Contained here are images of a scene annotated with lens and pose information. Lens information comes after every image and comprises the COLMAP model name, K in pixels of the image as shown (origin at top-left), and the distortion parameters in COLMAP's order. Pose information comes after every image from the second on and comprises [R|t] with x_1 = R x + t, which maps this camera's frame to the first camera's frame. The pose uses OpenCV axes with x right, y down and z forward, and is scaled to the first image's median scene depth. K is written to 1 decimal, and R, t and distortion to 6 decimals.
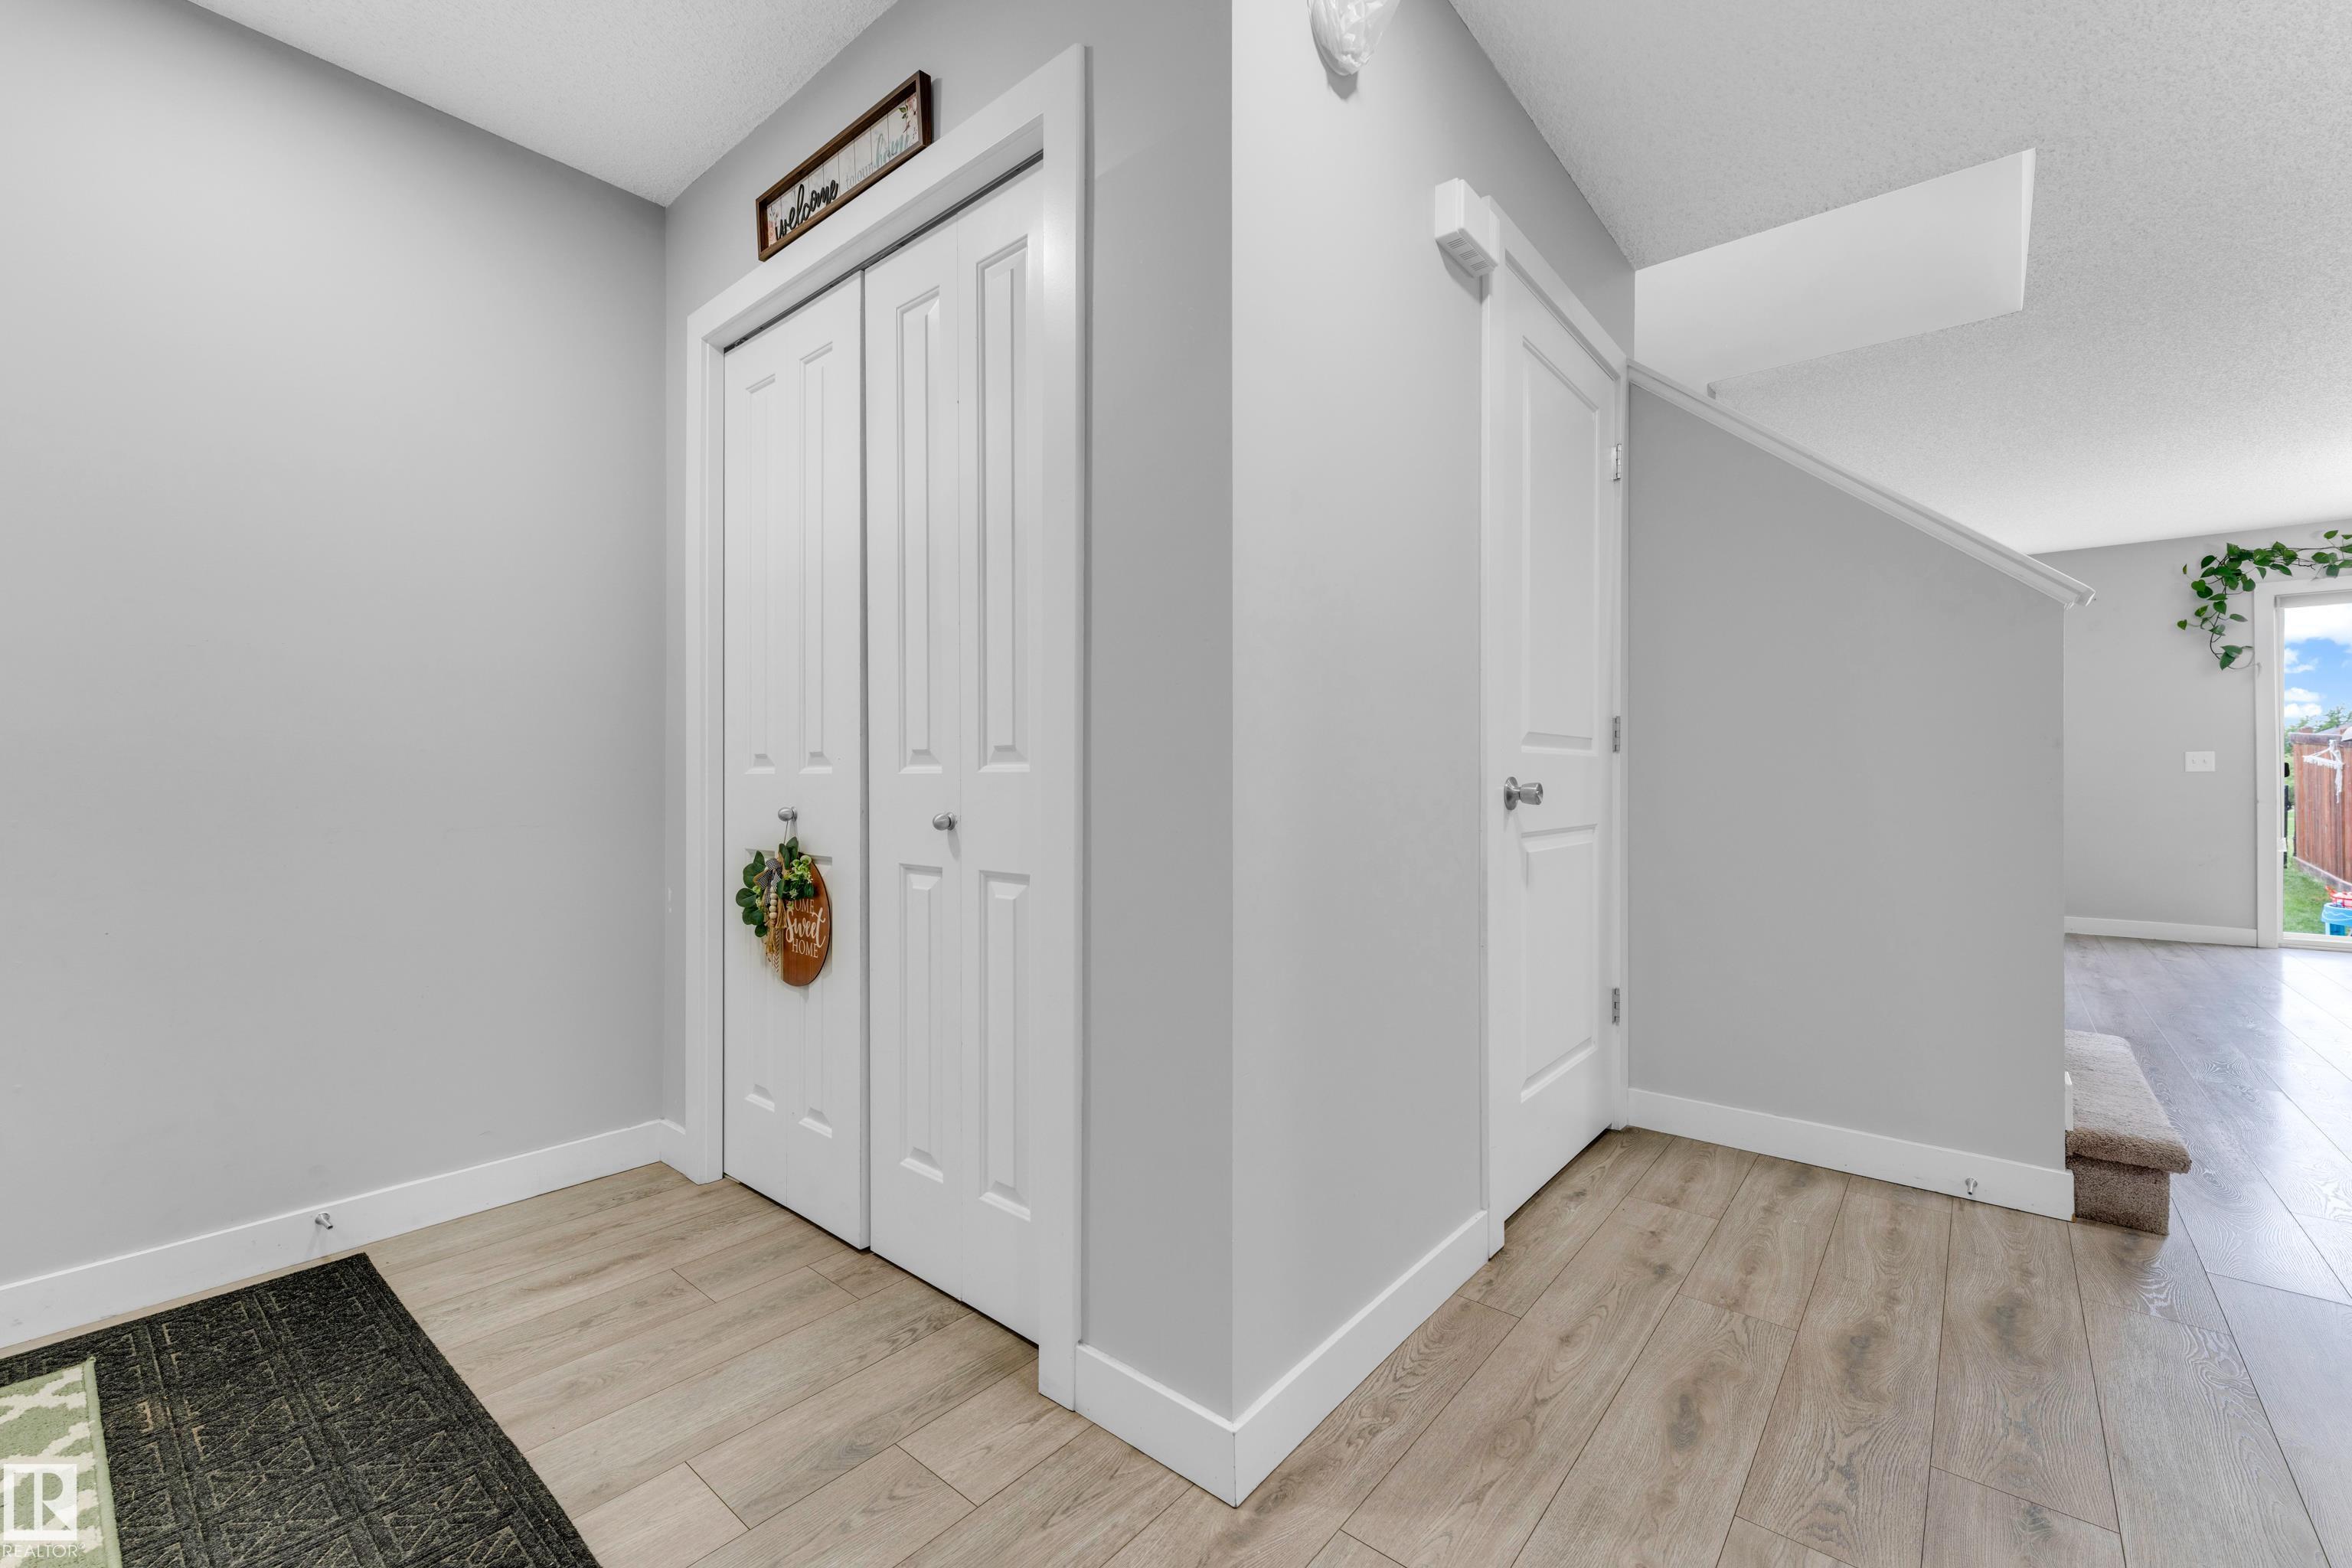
lens RADIAL K [[949.8, 0, 1163.5], [0, 949.8, 779.3], [0, 0, 1]] dist [0.003130, 0.000702]
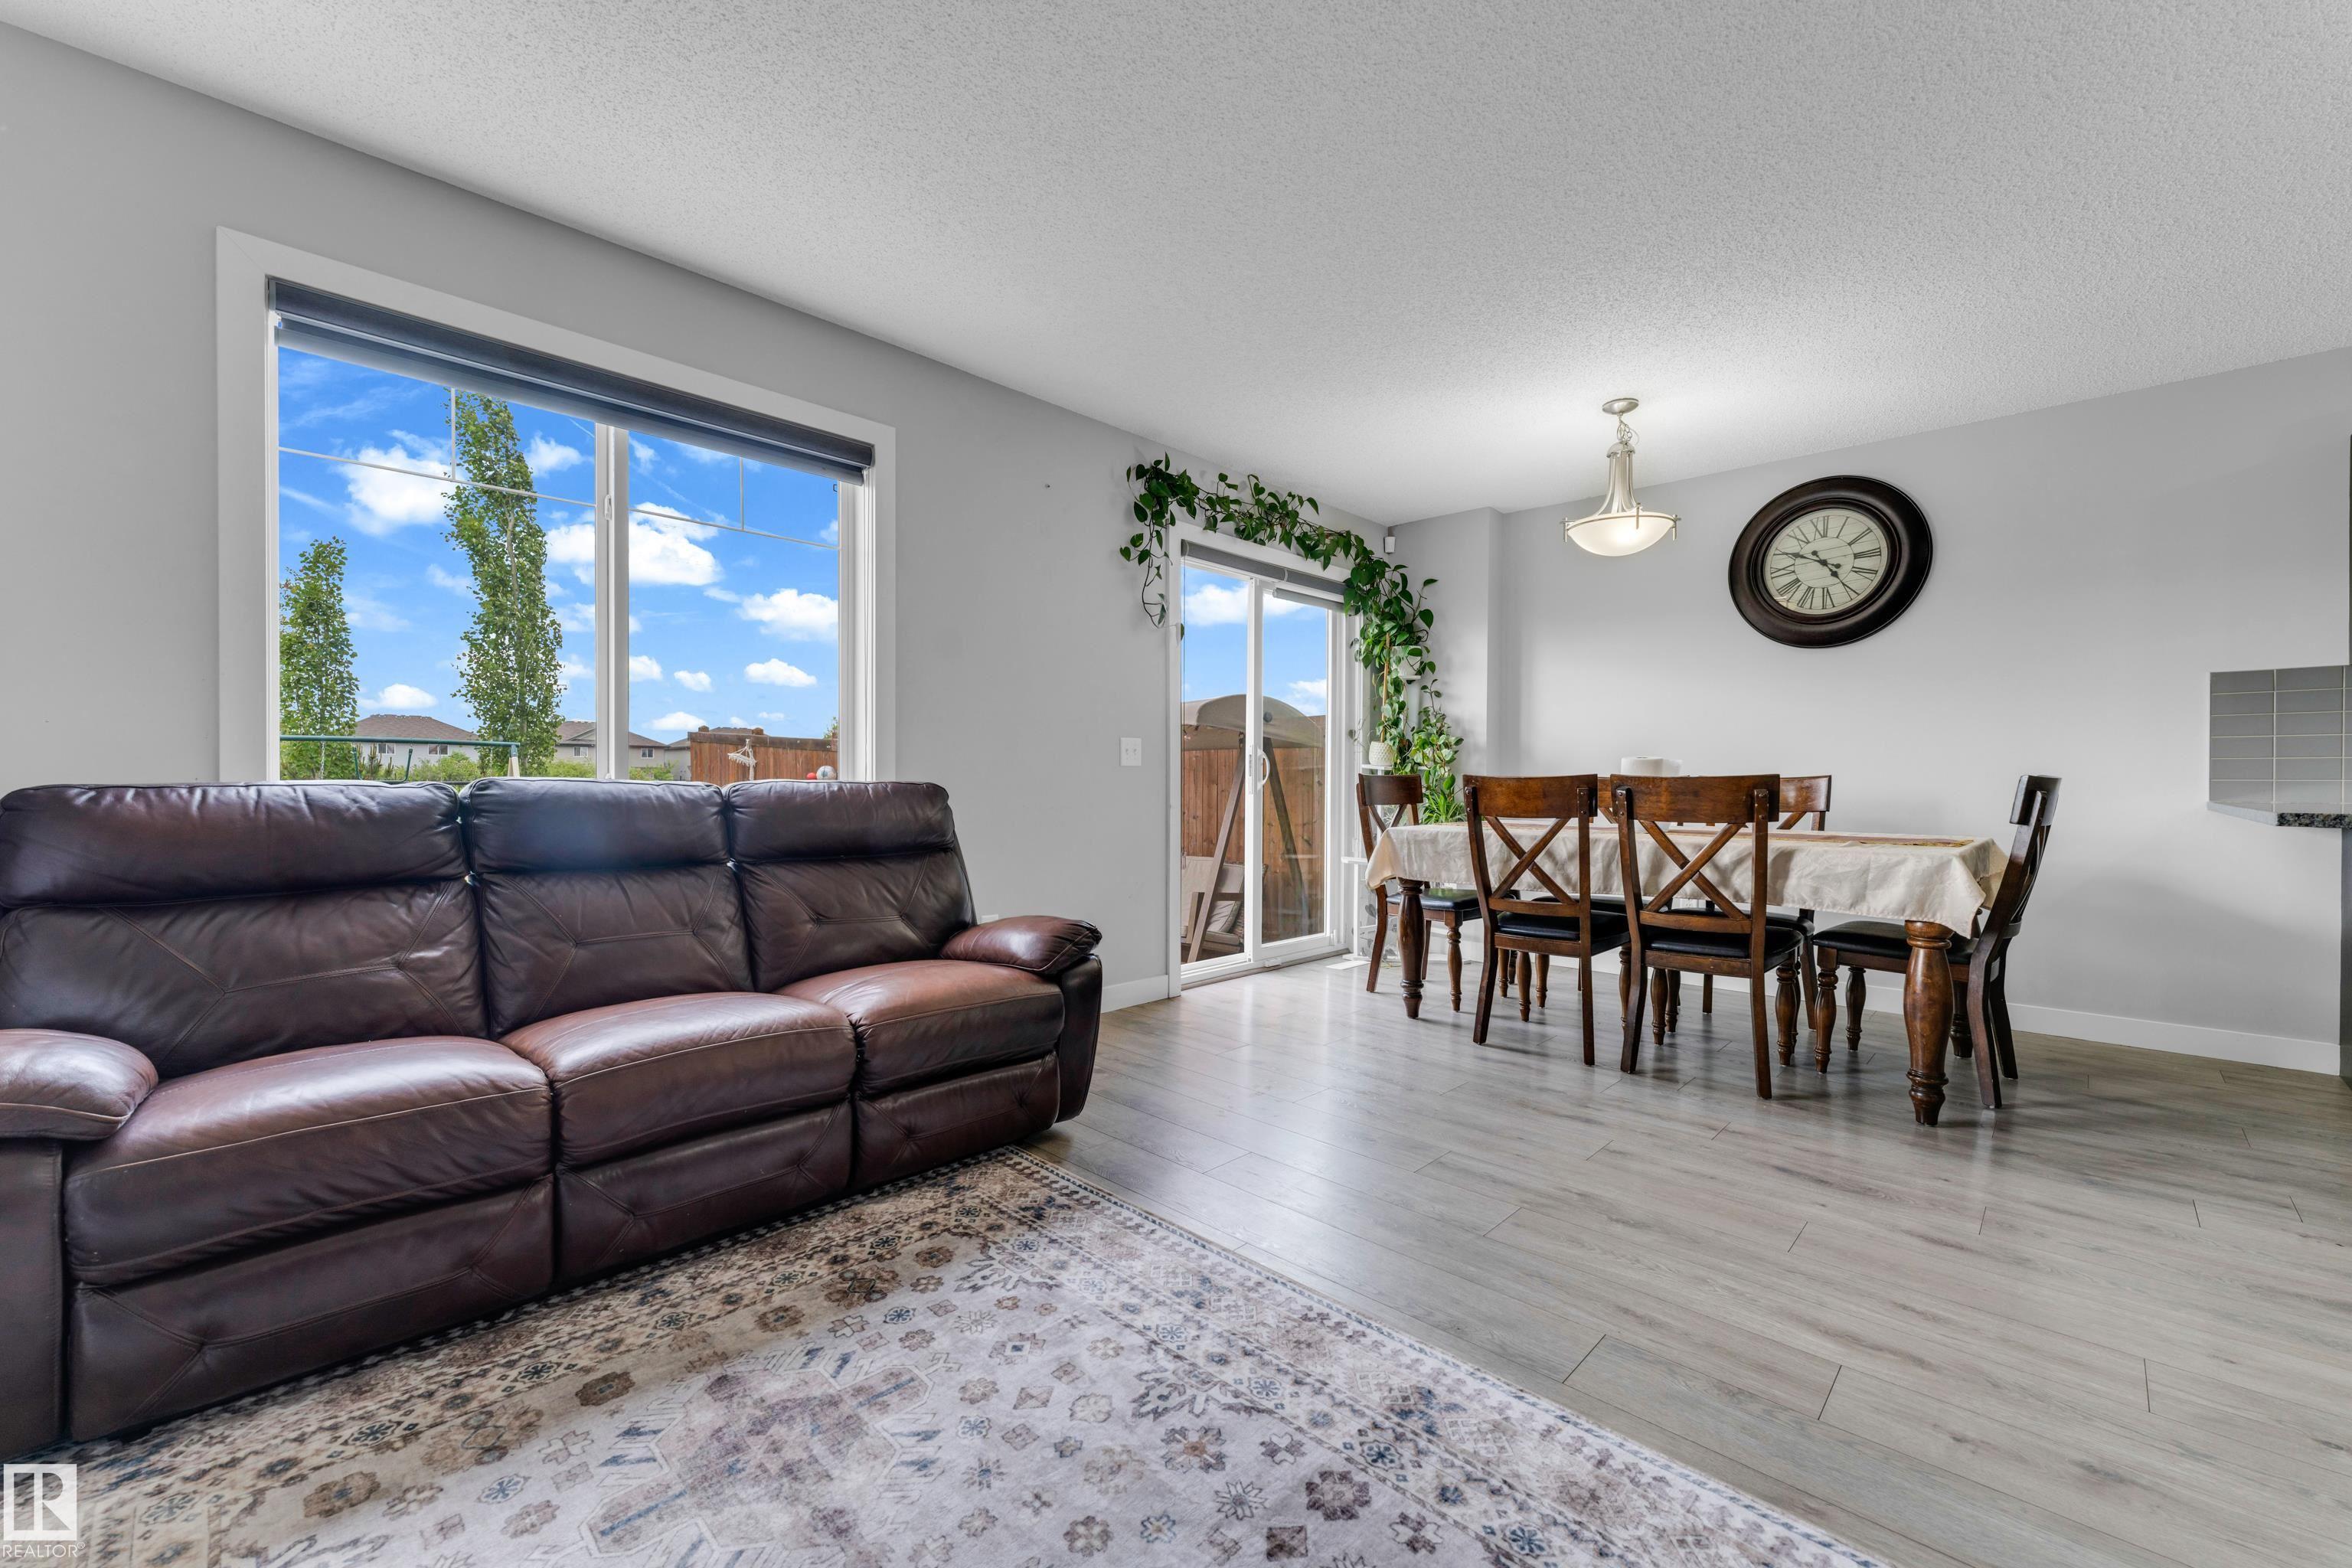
lens RADIAL K [[951.6, 0, 1168.7], [0, 951.6, 784.5], [0, 0, 1]] dist [0.001914, 0.000497]
pose [[0.069499, -0.004771, 0.997571, 0.385313], [-0.007099, 0.999961, 0.005277, 0.001698], [-0.997557, -0.007449, 0.069463, 0.943529]]
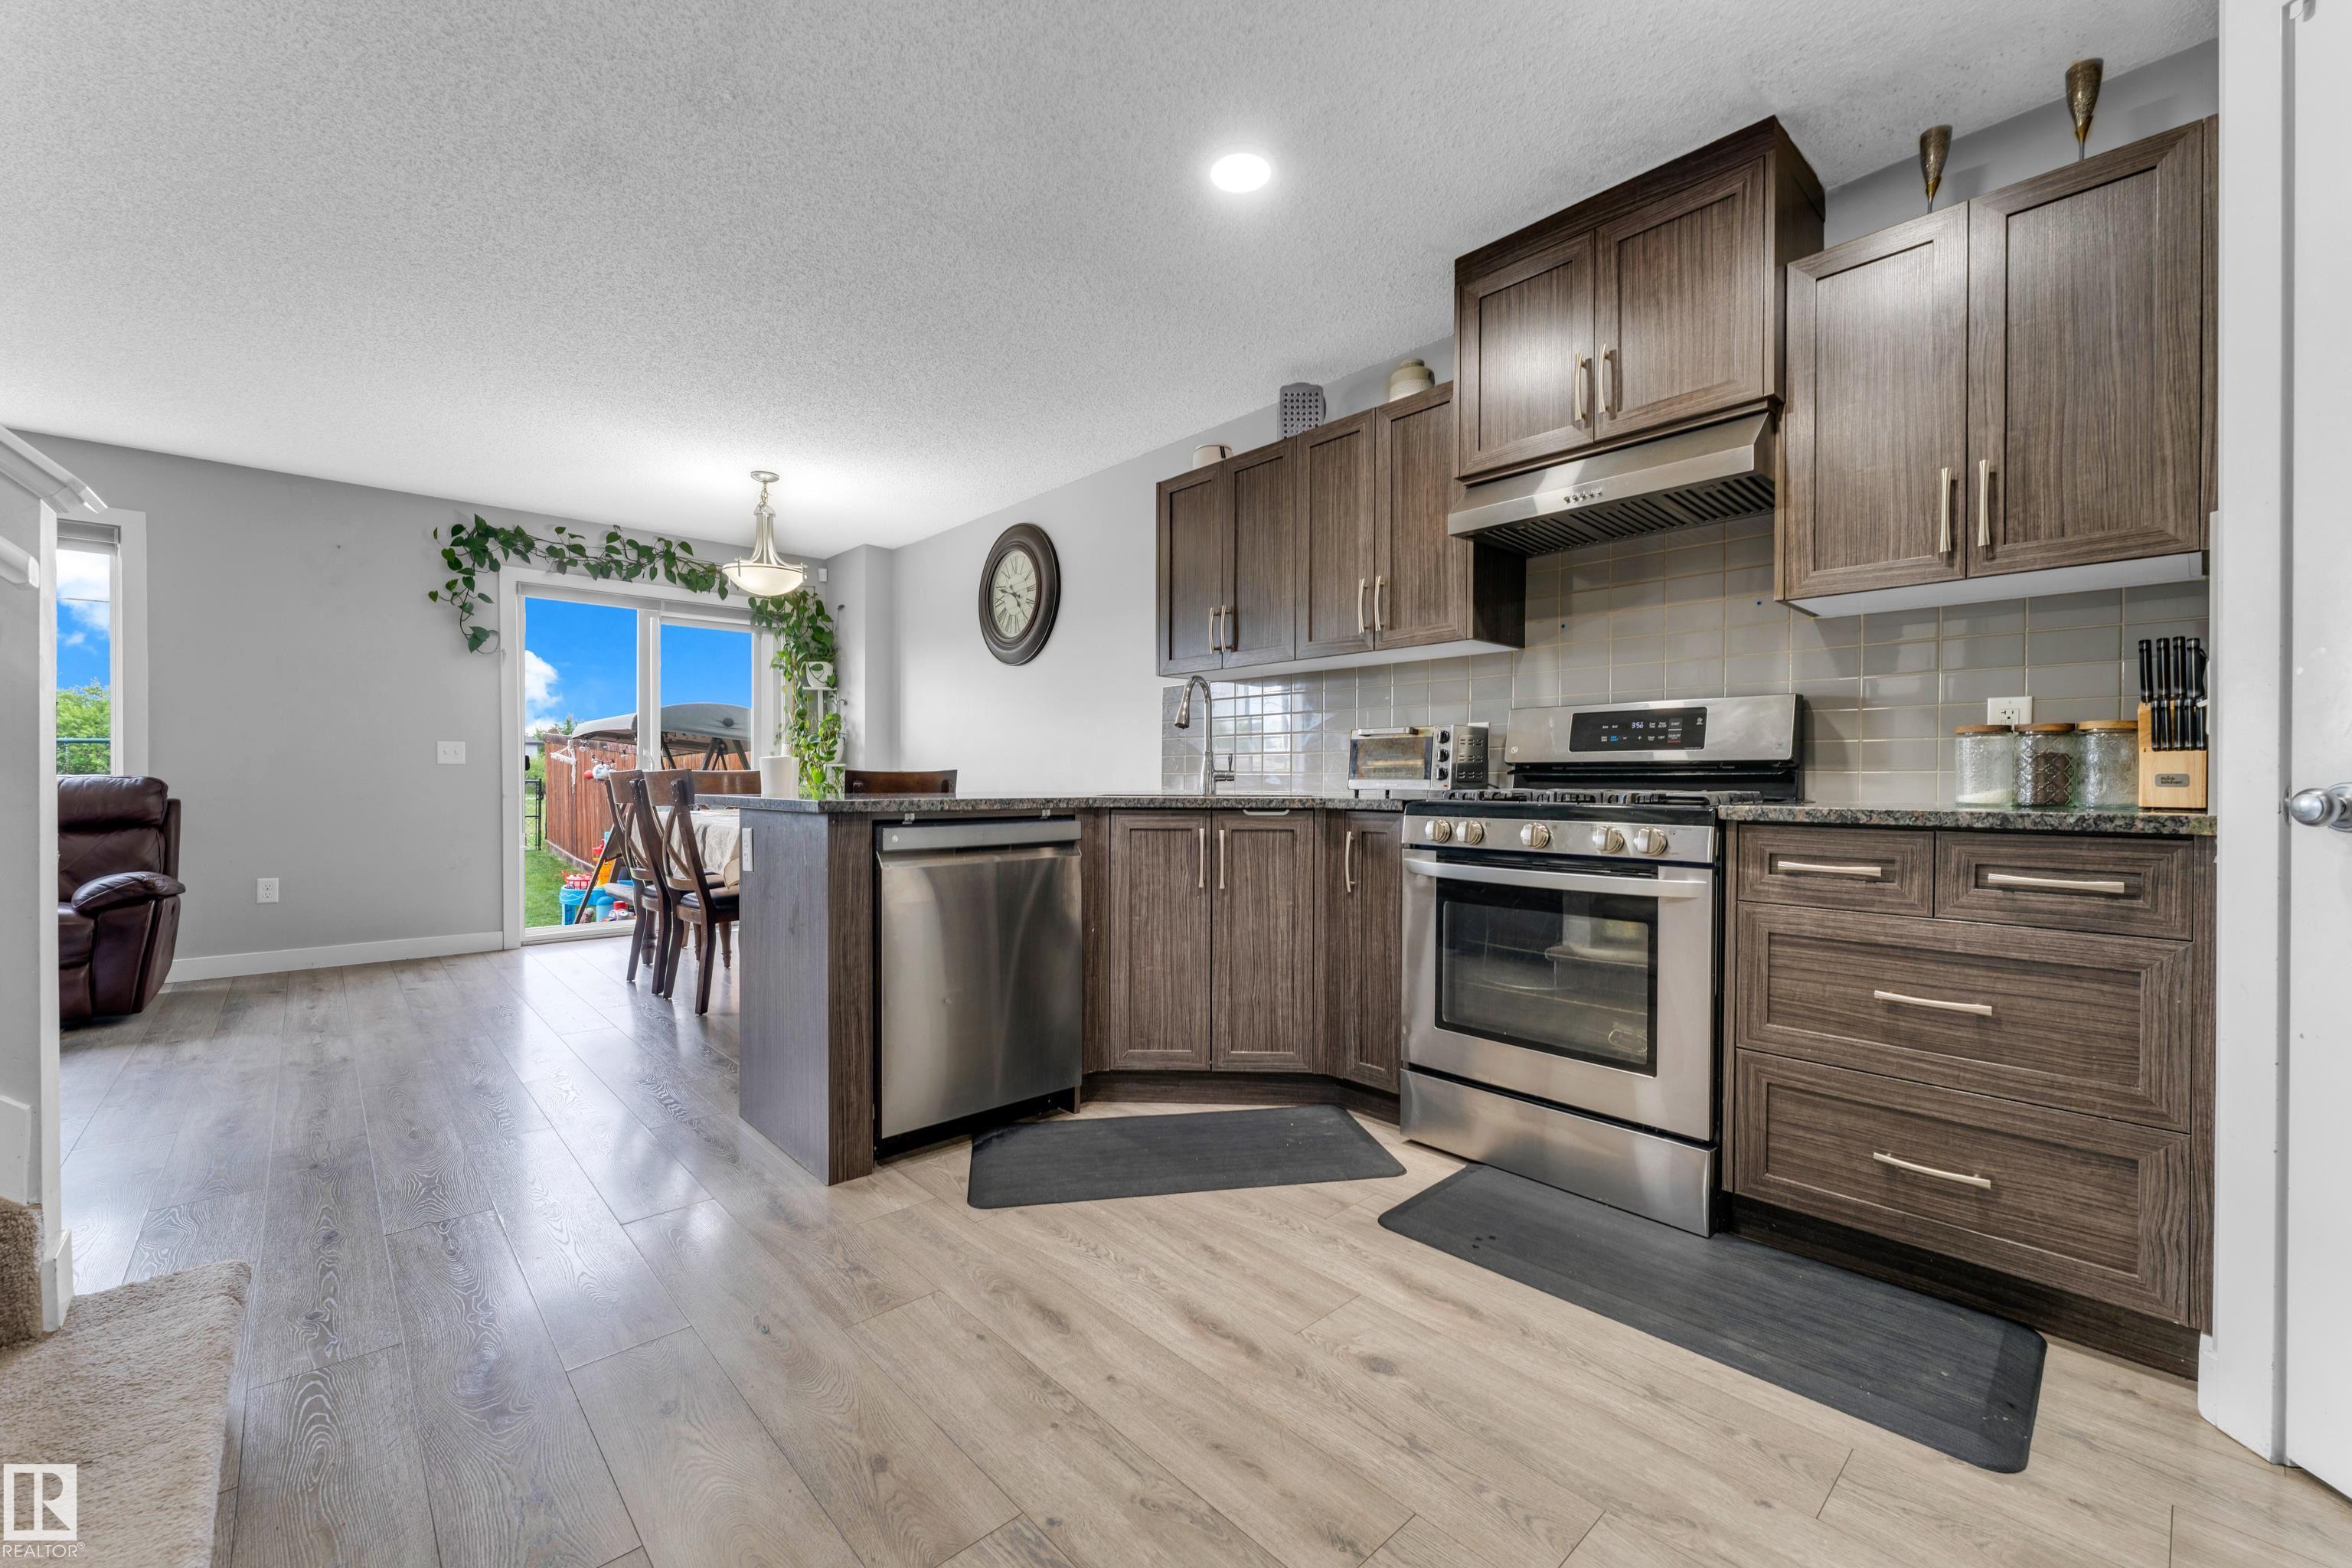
lens RADIAL K [[937.4, 0, 1176.0], [0, 937.4, 784.0], [0, 0, 1]] dist [0.003273, 0.000240]
pose [[0.115083, -0.008085, 0.993323, 0.295463], [-0.004452, 0.999953, 0.008655, -0.000093], [-0.993346, -0.005419, 0.115041, 0.228268]]
